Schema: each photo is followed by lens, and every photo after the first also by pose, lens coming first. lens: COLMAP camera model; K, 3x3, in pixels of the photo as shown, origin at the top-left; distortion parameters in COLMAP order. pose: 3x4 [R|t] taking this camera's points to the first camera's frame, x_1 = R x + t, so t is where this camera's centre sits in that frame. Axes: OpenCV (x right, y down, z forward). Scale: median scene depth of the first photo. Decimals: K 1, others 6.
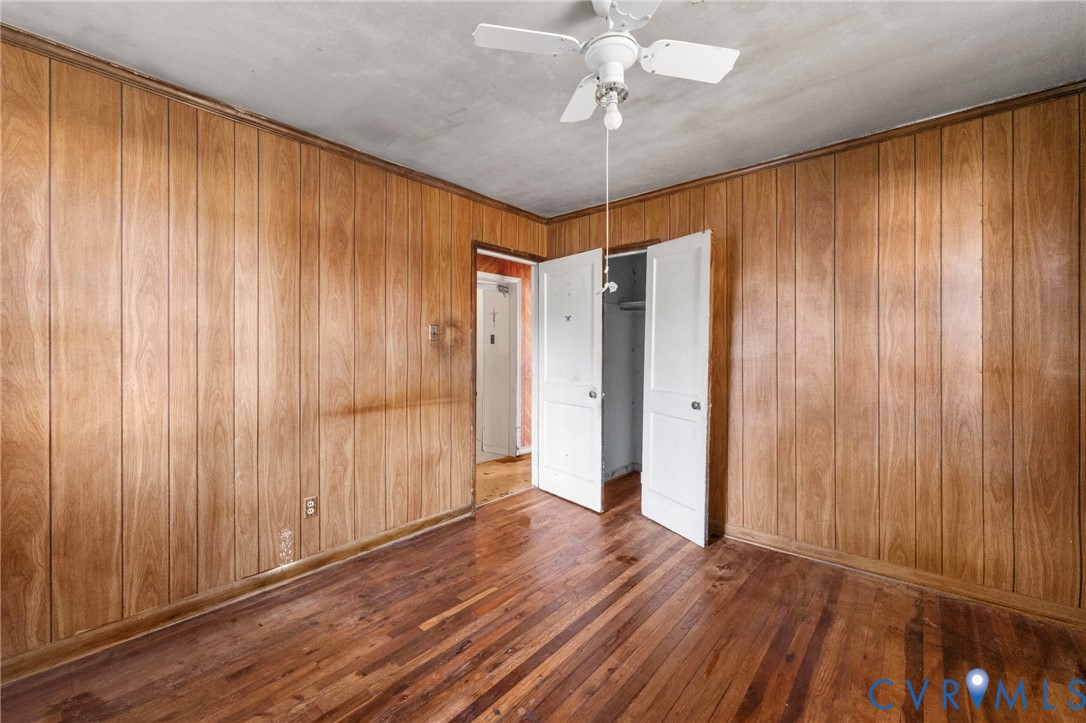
lens RADIAL K [[439.6, 0, 542.3], [0, 439.6, 352.1], [0, 0, 1]] dist [0.001236, -0.000131]
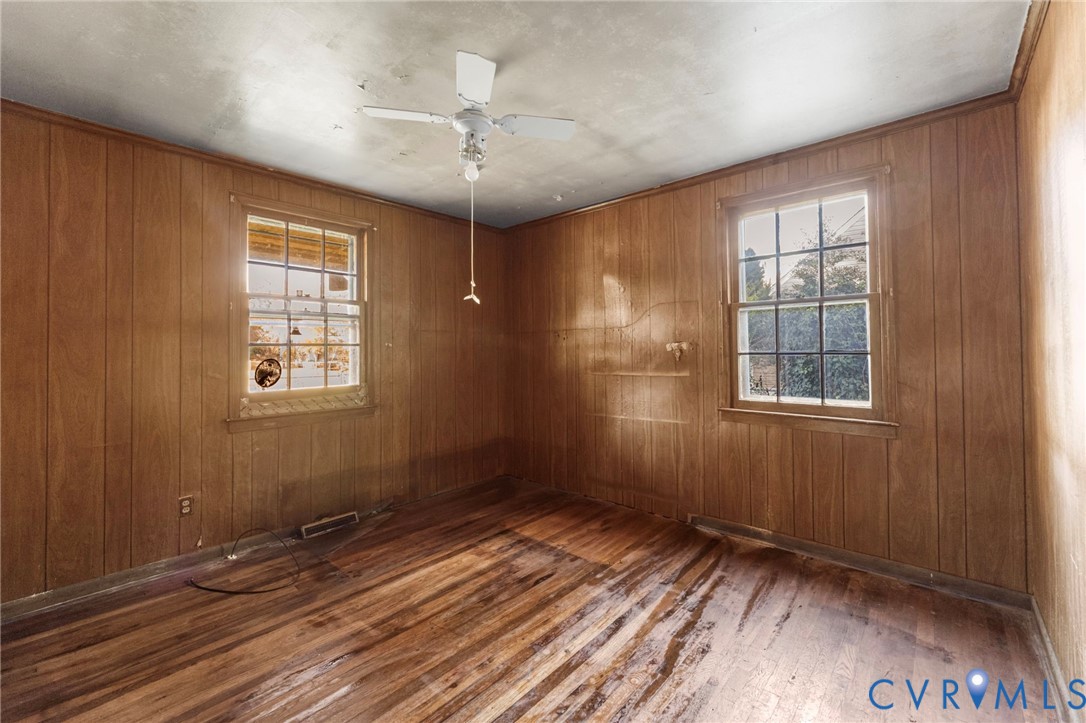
lens RADIAL K [[438.6, 0, 541.7], [0, 438.6, 338.8], [0, 0, 1]] dist [0.000529, -0.000076]
pose [[-0.999511, 0.008757, 0.030004, -0.049427], [0.008140, 0.999754, -0.020635, -0.004626], [-0.030177, -0.020380, -0.999337, 1.407842]]
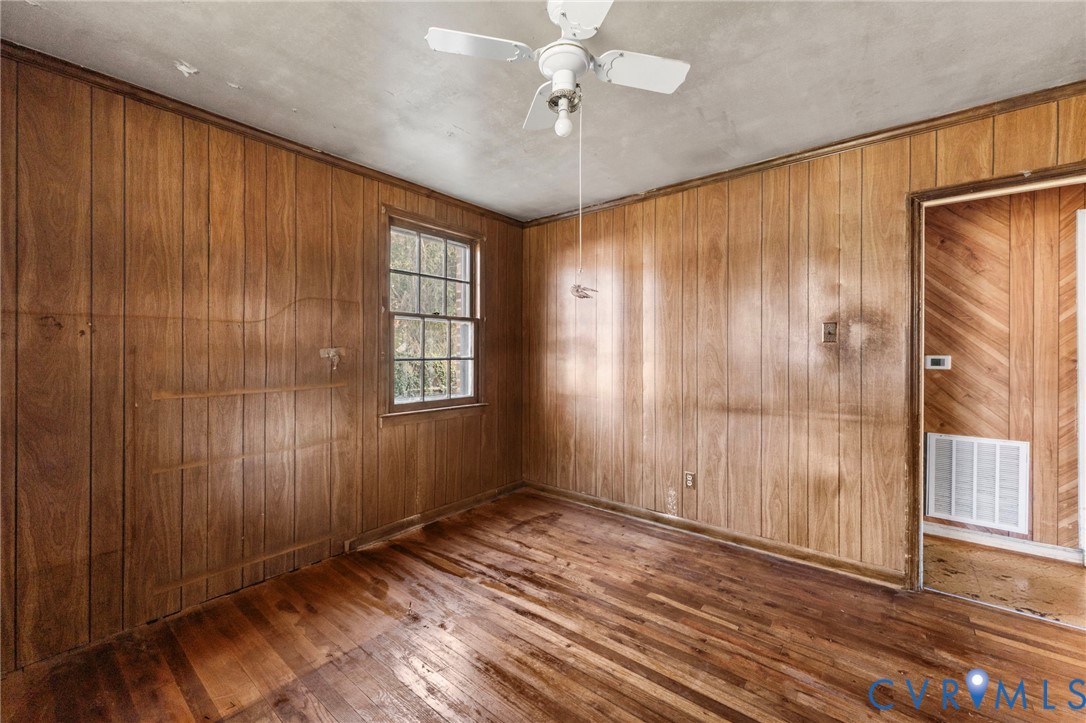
lens RADIAL K [[439.6, 0, 542.3], [0, 439.6, 352.1], [0, 0, 1]] dist [0.001236, -0.000131]
pose [[0.015432, -0.004156, -0.999872, 0.724394], [-0.002757, 0.999987, -0.004199, -0.002677], [0.999877, 0.002822, 0.015420, 0.575726]]
